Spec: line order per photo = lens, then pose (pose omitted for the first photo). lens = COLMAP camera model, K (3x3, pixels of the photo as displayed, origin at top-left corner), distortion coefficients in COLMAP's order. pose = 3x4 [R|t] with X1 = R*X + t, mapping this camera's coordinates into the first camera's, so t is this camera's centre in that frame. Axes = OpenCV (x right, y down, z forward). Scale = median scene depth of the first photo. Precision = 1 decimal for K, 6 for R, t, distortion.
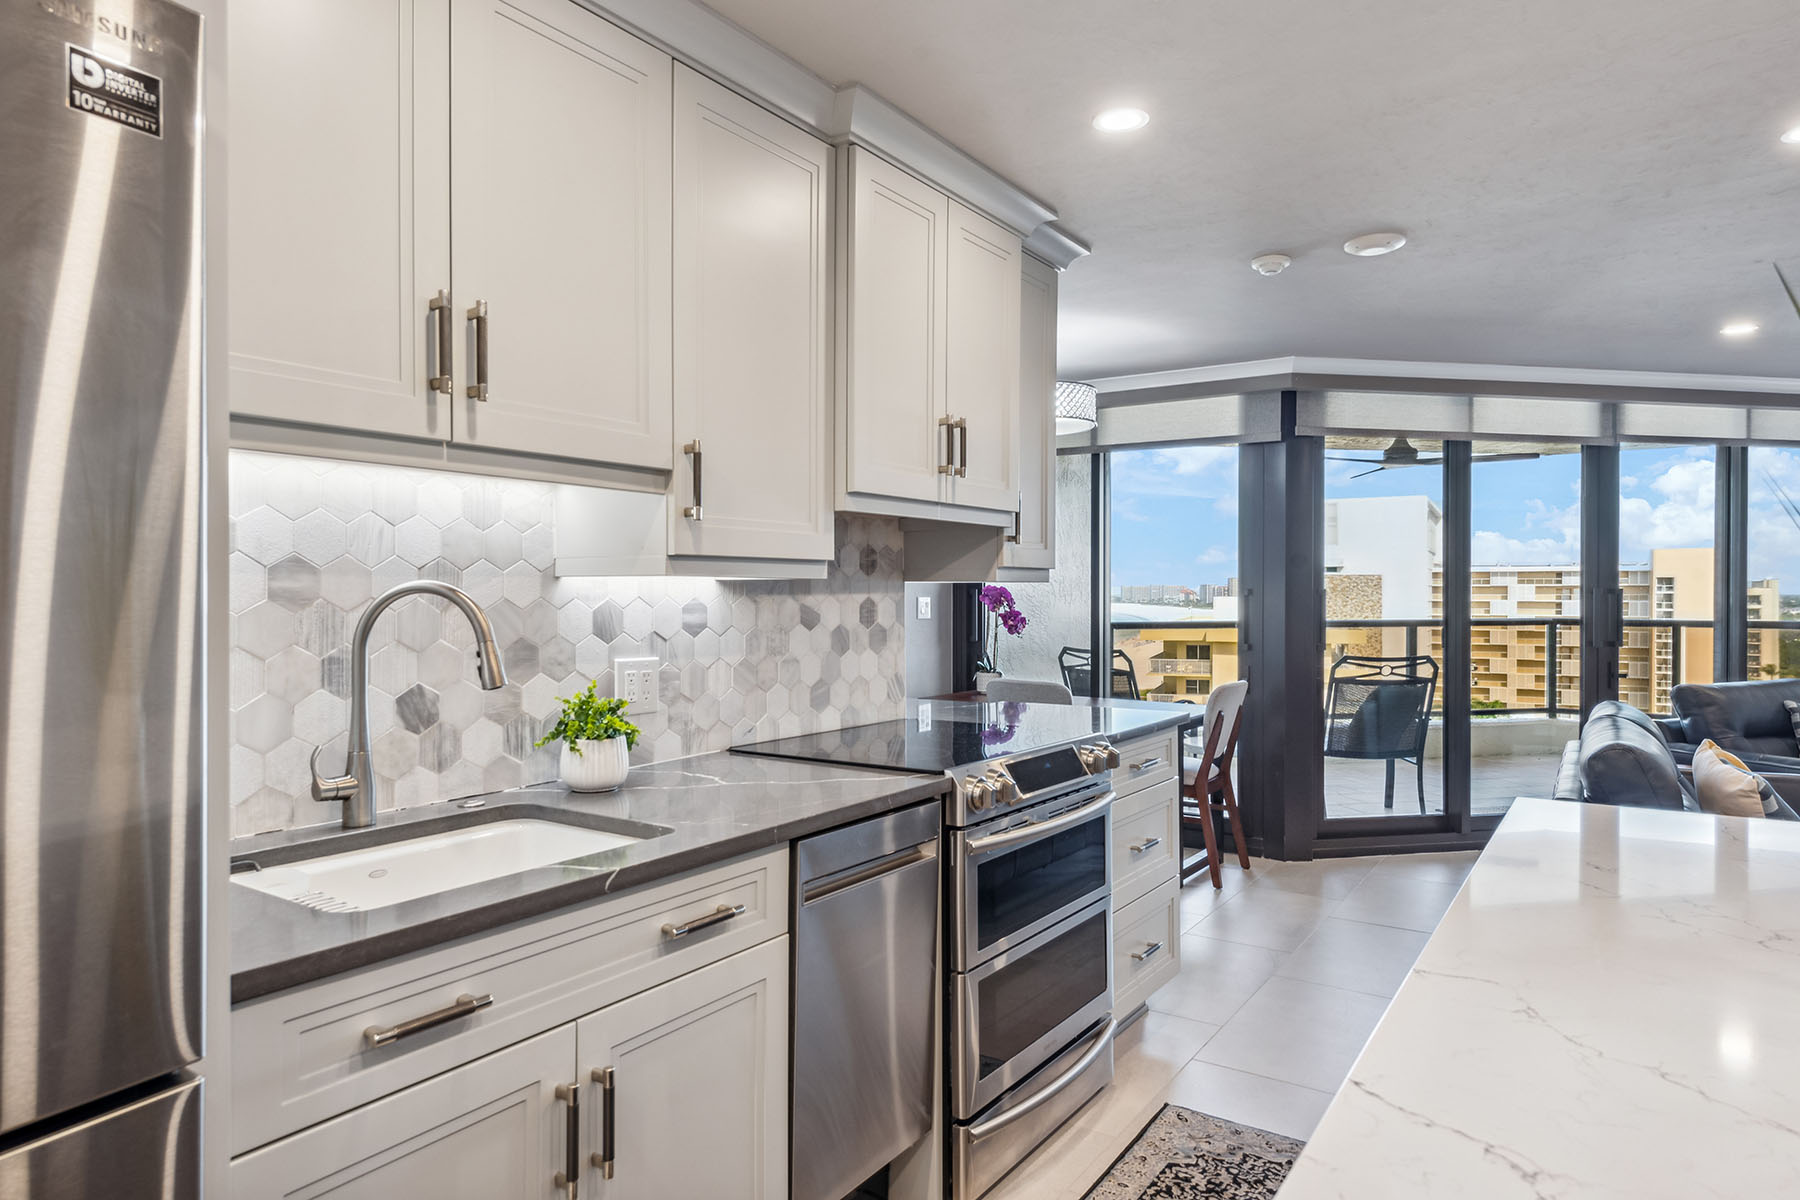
lens RADIAL K [[1067.3, 0, 886.1], [0, 1067.3, 599.3], [0, 0, 1]] dist [0.010304, -0.005990]
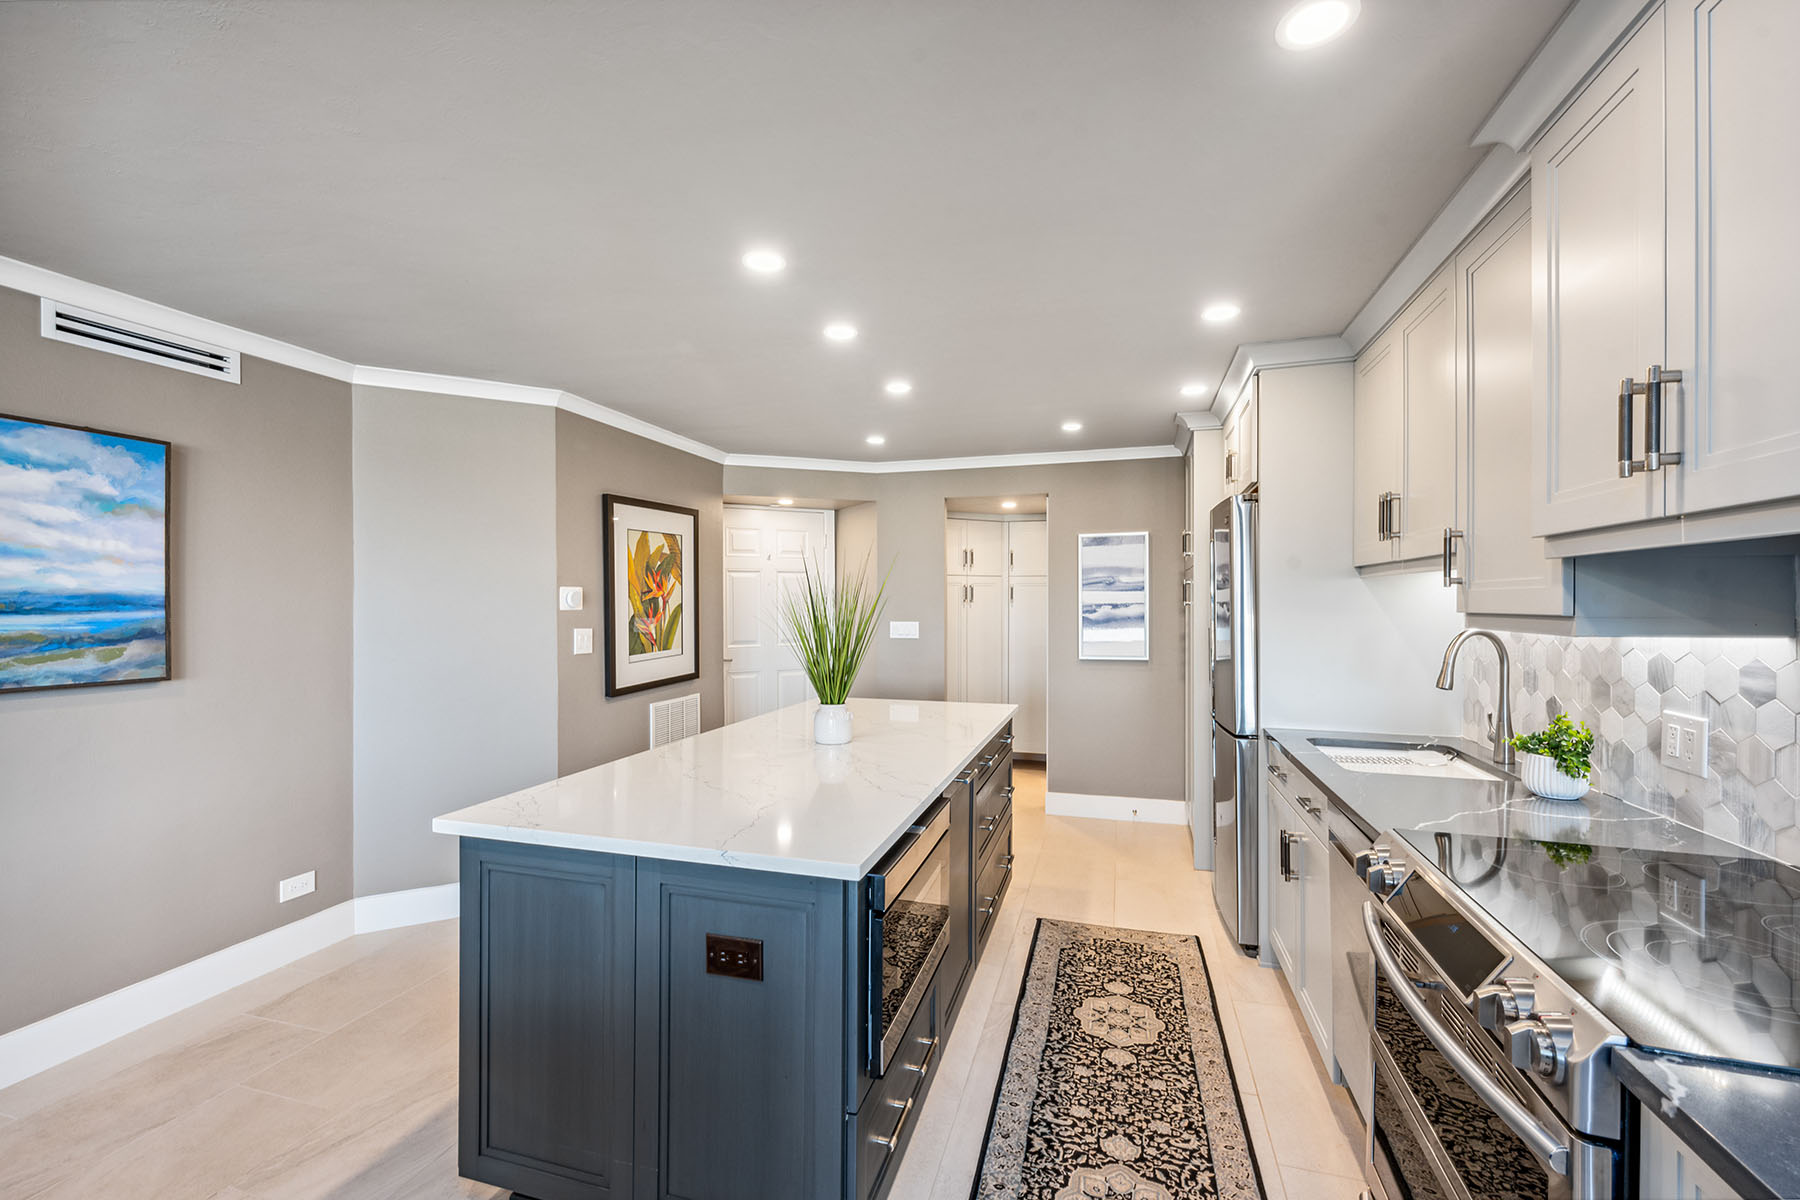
lens RADIAL K [[739.9, 0, 898.4], [0, 739.9, 611.0], [0, 0, 1]] dist [0.011160, -0.002308]
pose [[-0.949895, 0.003360, -0.312551, 0.538544], [-0.002711, 0.999816, 0.018990, -0.040847], [0.312557, 0.018886, -0.949711, 1.156041]]
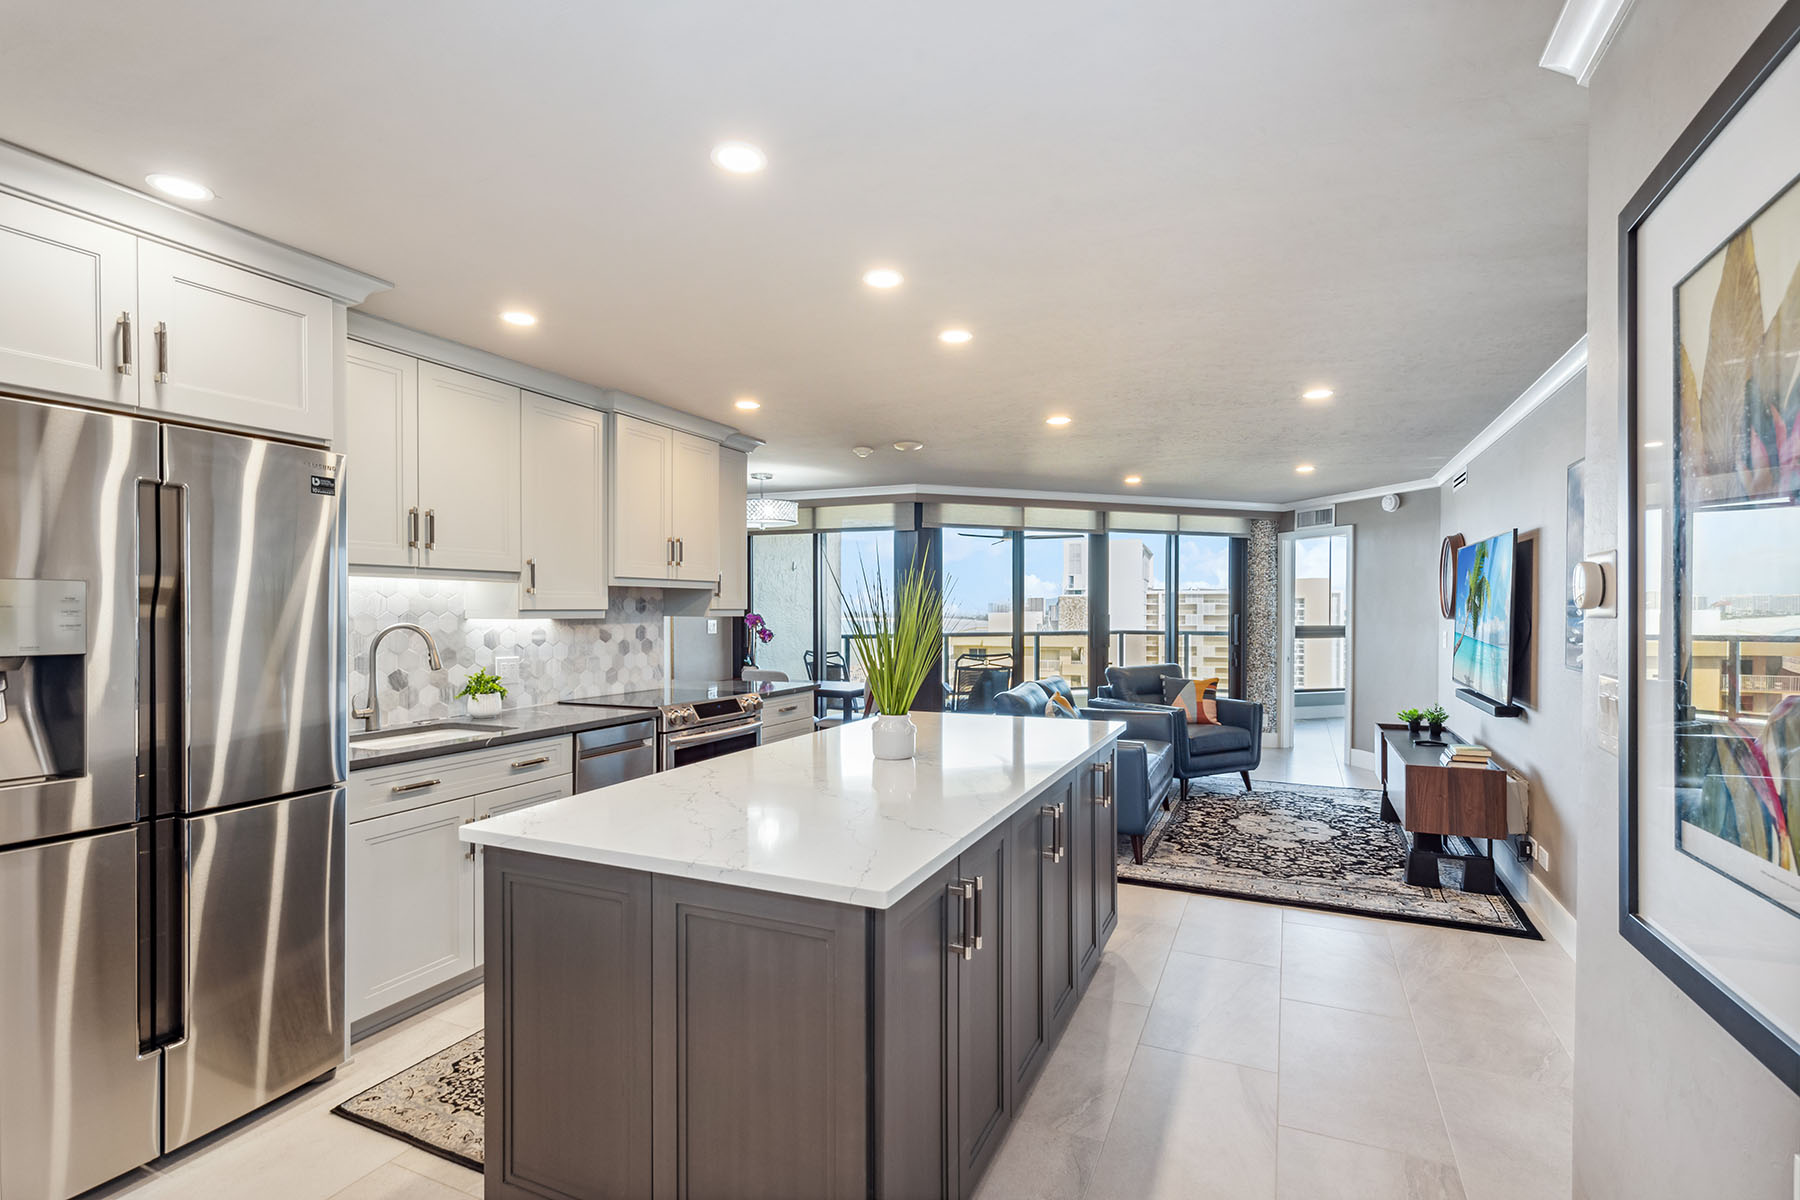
lens RADIAL K [[836.0, 0, 892.2], [0, 836.0, 618.6], [0, 0, 1]] dist [0.011728, -0.002531]
pose [[0.985517, -0.002920, 0.169550, 0.183446], [0.002105, 0.999985, 0.004987, -0.020878], [-0.169562, -0.004558, 0.985509, -0.589133]]
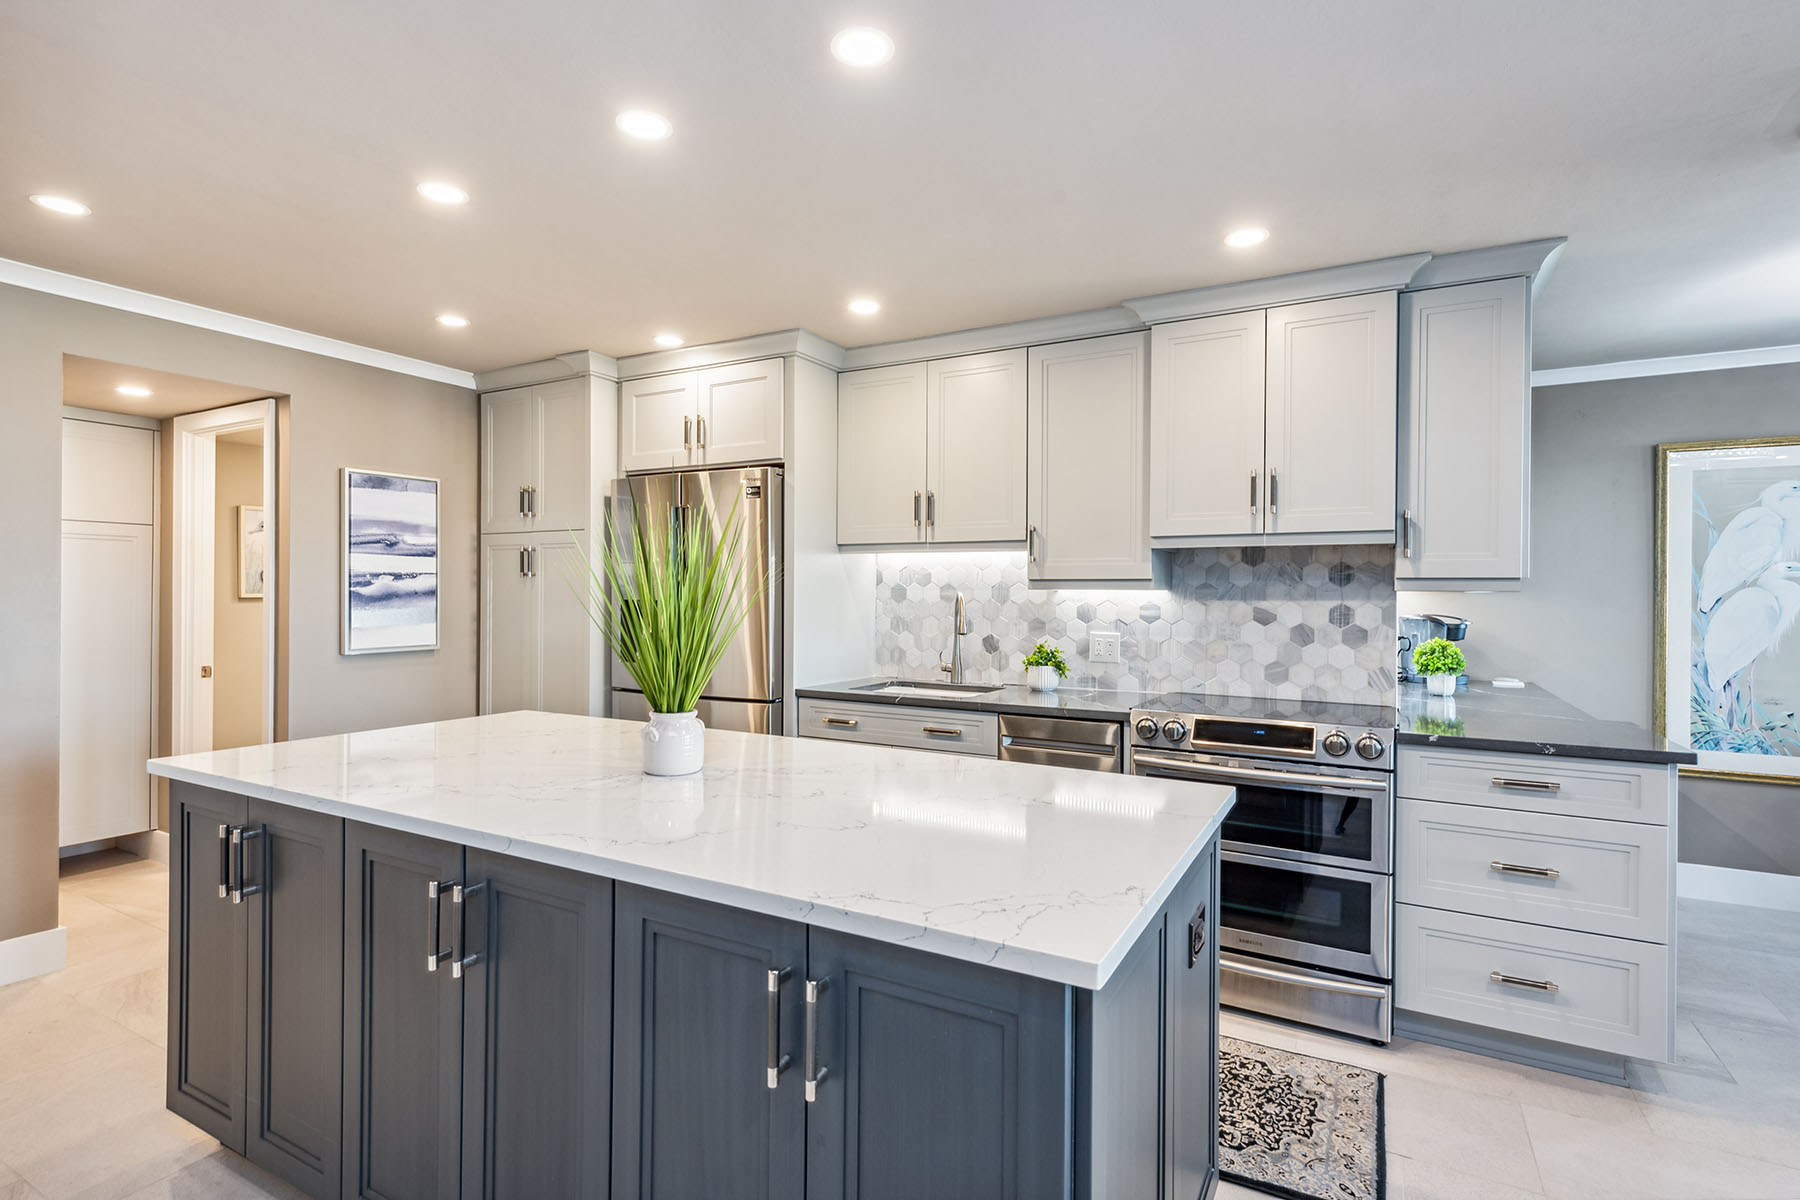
lens RADIAL K [[864.5, 0, 906.4], [0, 864.5, 595.4], [0, 0, 1]] dist [0.037475, -0.000033]
pose [[0.112601, 0.000731, -0.993640, 1.014518], [-0.014569, 0.999893, -0.000915, -0.003147], [0.993533, 0.014579, 0.112600, 0.388790]]
